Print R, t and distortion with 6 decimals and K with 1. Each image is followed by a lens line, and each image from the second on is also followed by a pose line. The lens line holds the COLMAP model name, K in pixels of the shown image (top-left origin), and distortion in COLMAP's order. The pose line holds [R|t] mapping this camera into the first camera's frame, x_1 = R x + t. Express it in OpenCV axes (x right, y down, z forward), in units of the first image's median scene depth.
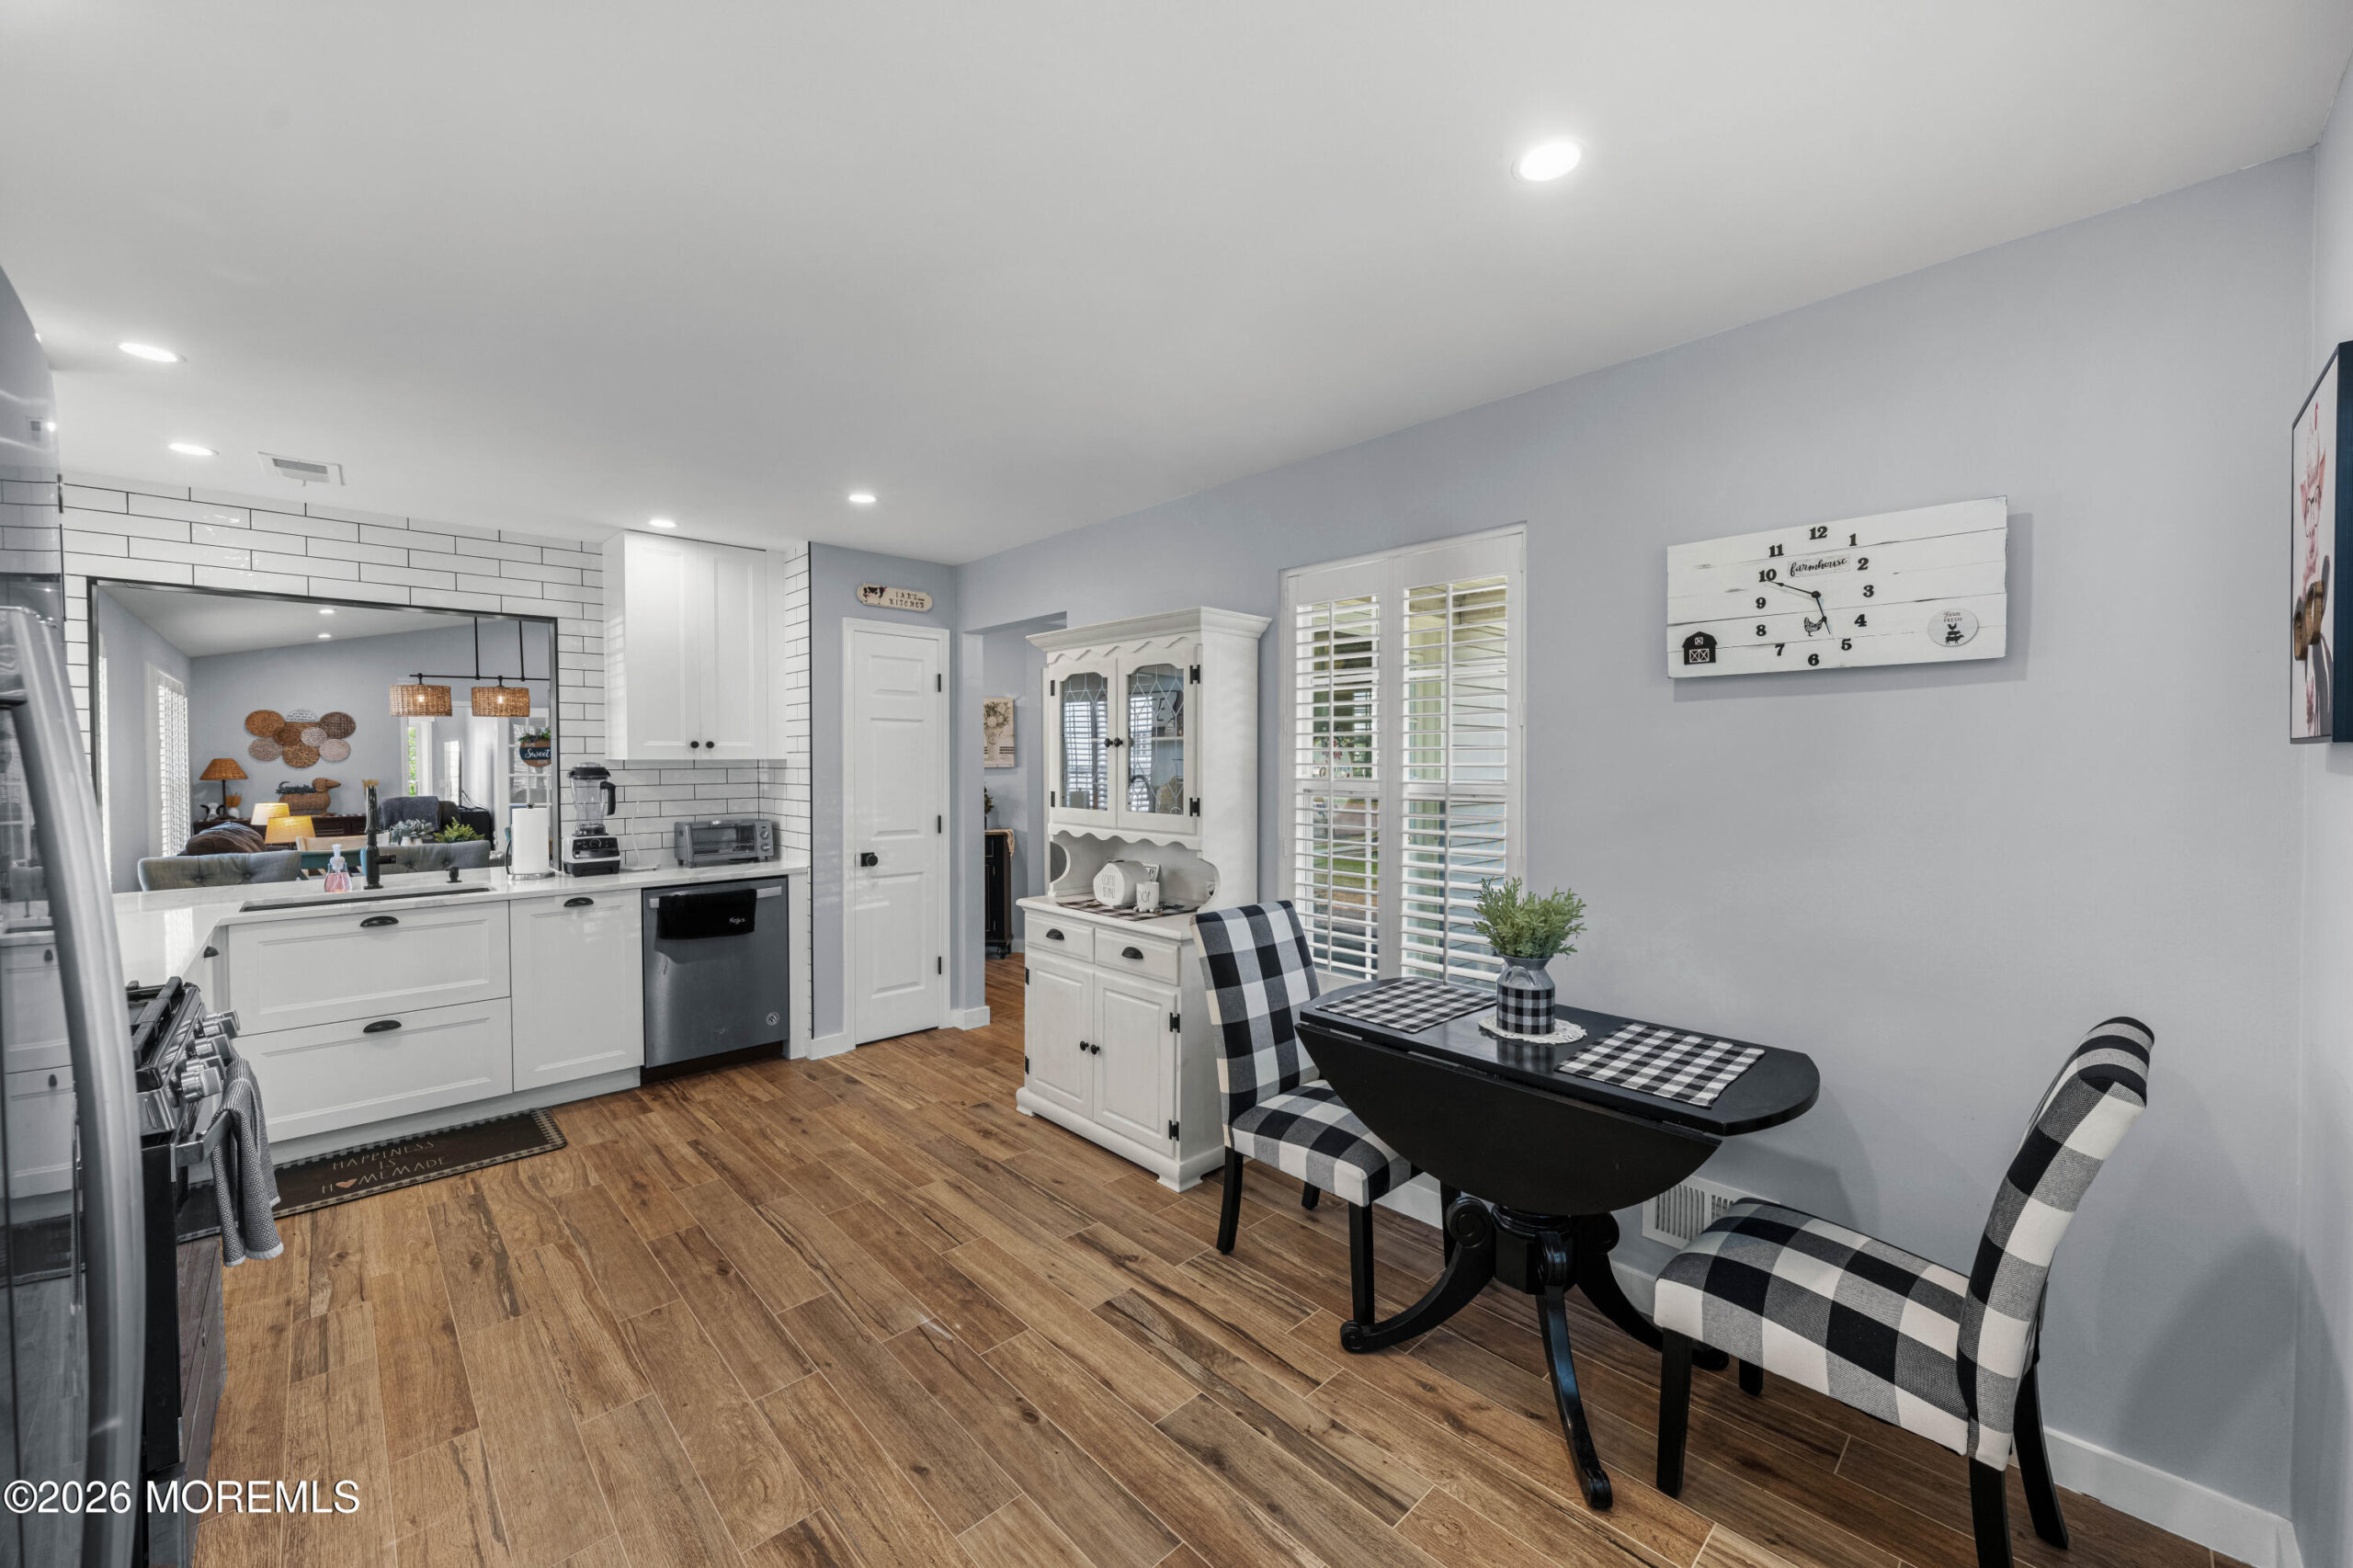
lens RADIAL K [[903.8, 0, 1175.5], [0, 903.8, 777.9], [0, 0, 1]] dist [-0.000642, -0.000270]
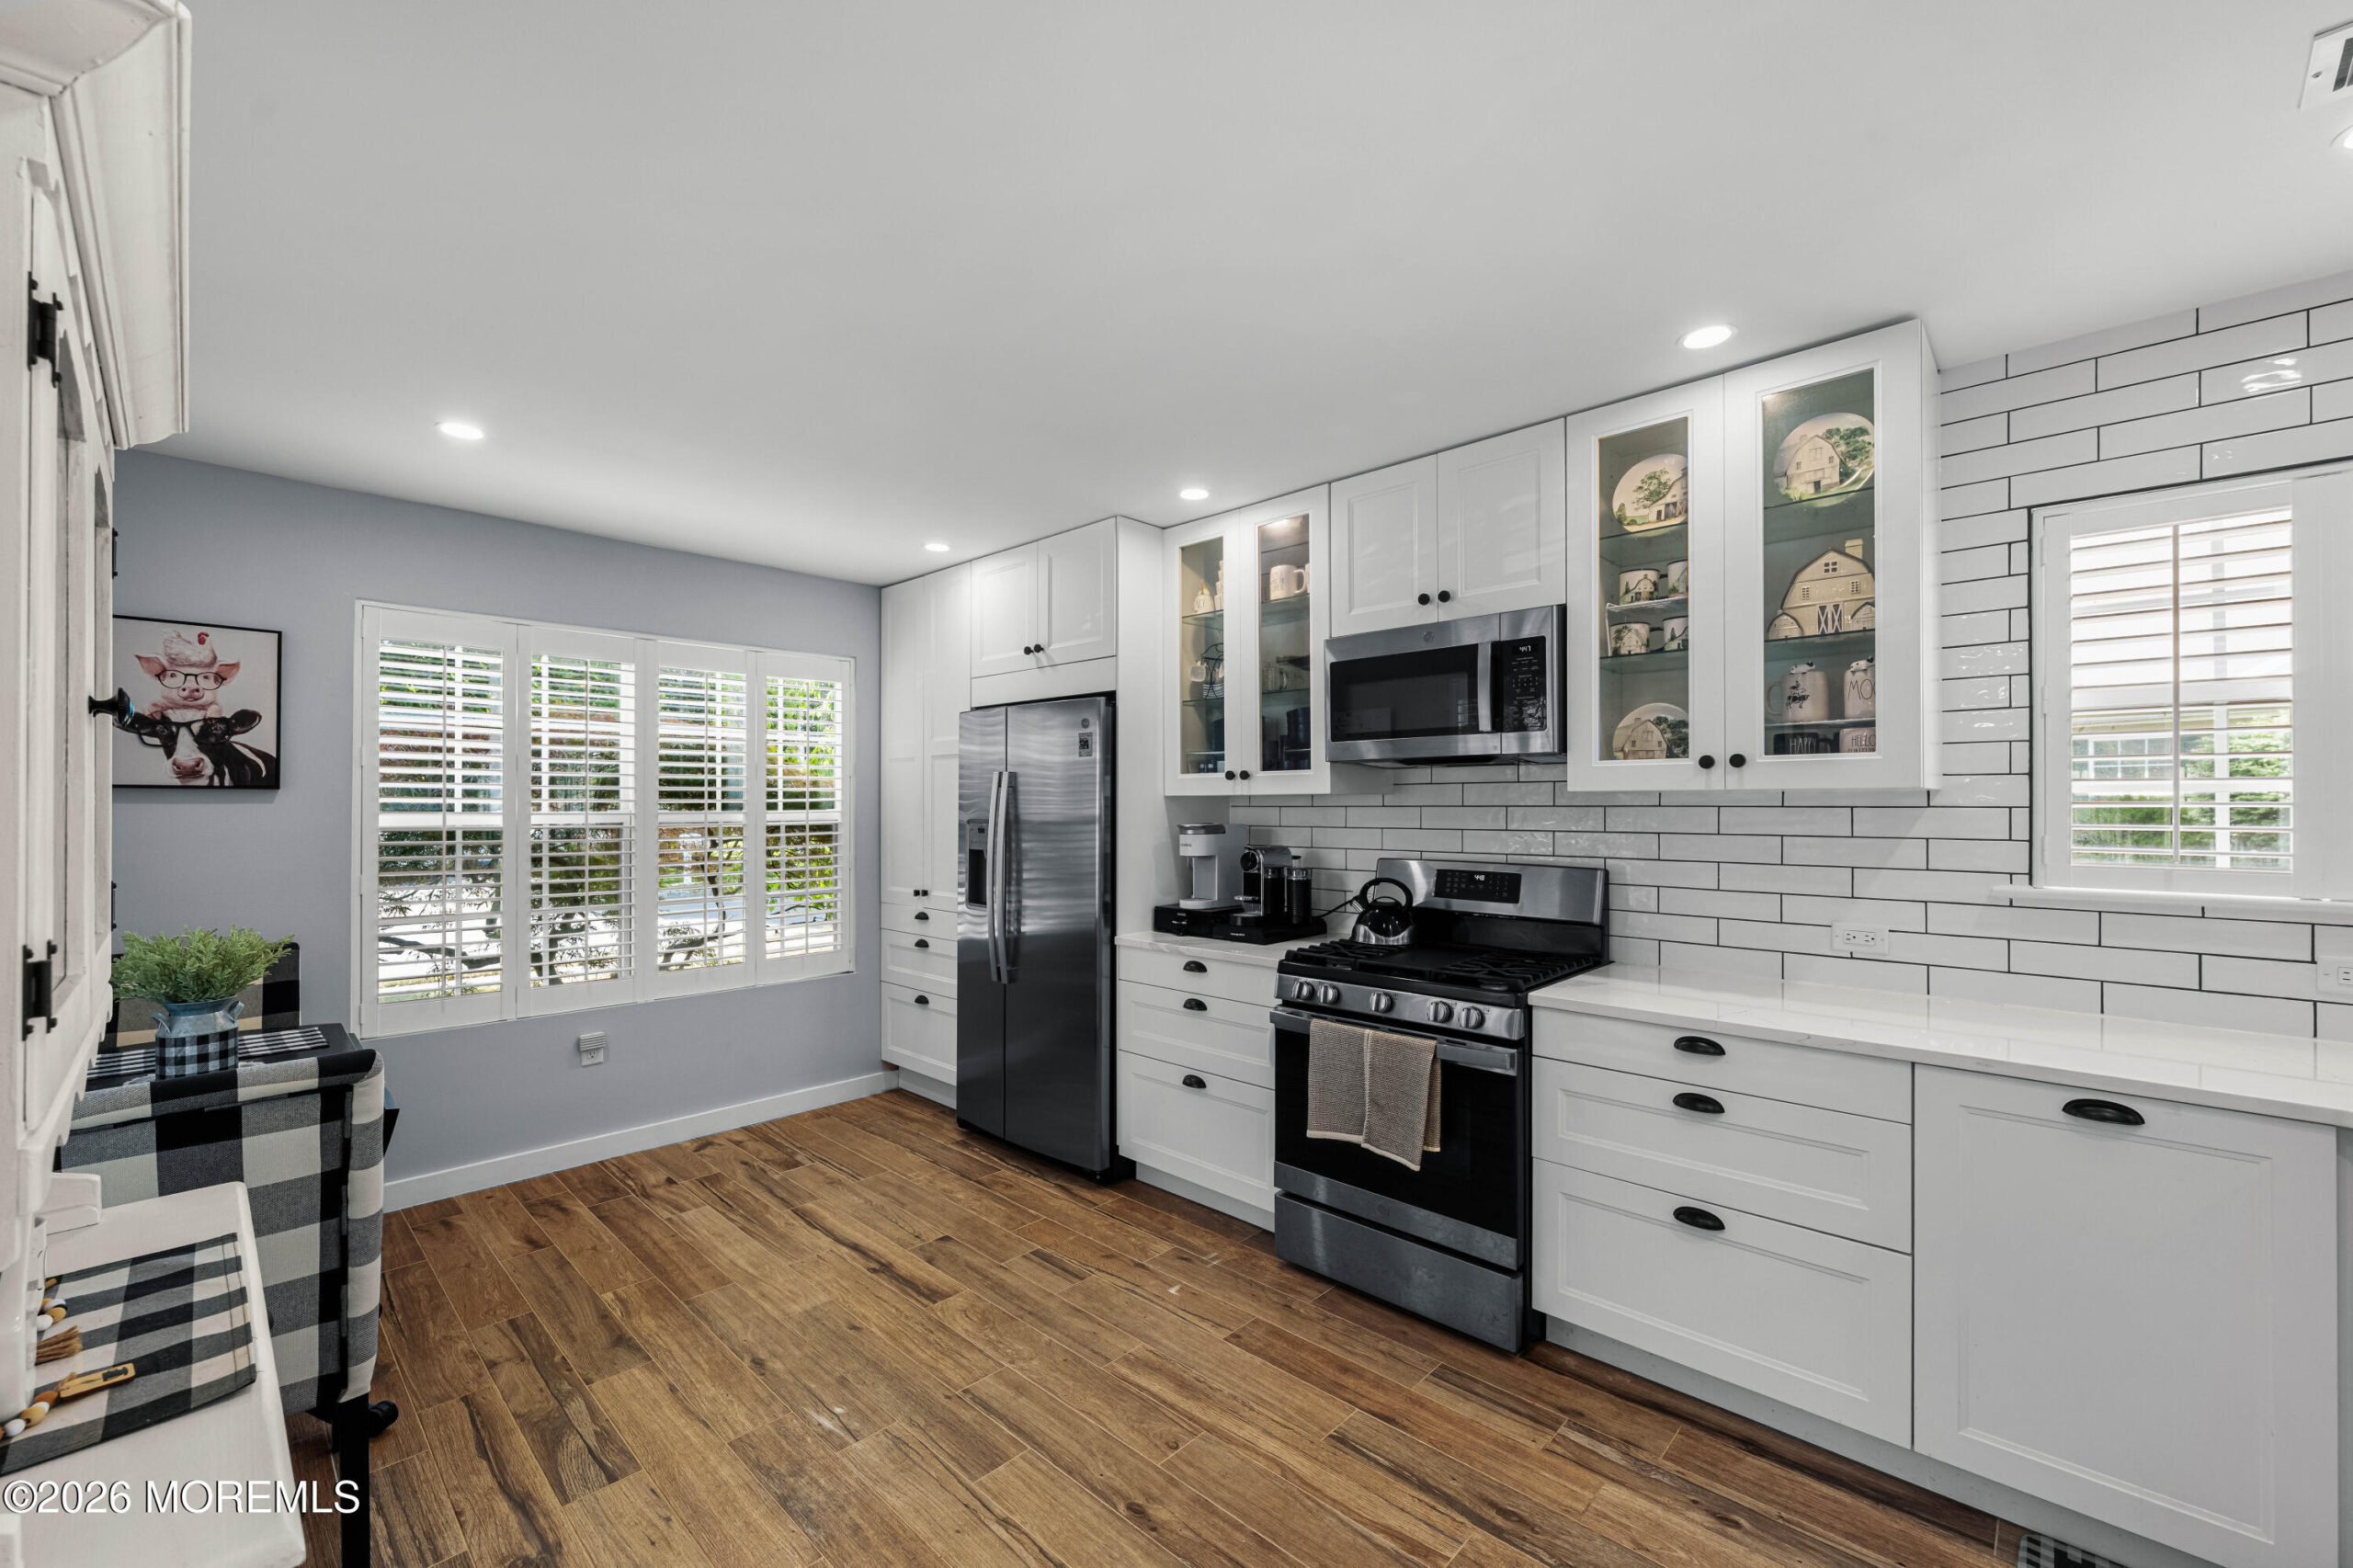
lens RADIAL K [[950.0, 0, 1170.0], [0, 950.0, 797.6], [0, 0, 1]] dist [-0.001822, -0.000258]
pose [[-0.999030, 0.003801, -0.043862, -0.370180], [0.003172, 0.999891, 0.014402, -0.016004], [0.043912, 0.014249, -0.998934, 1.293921]]
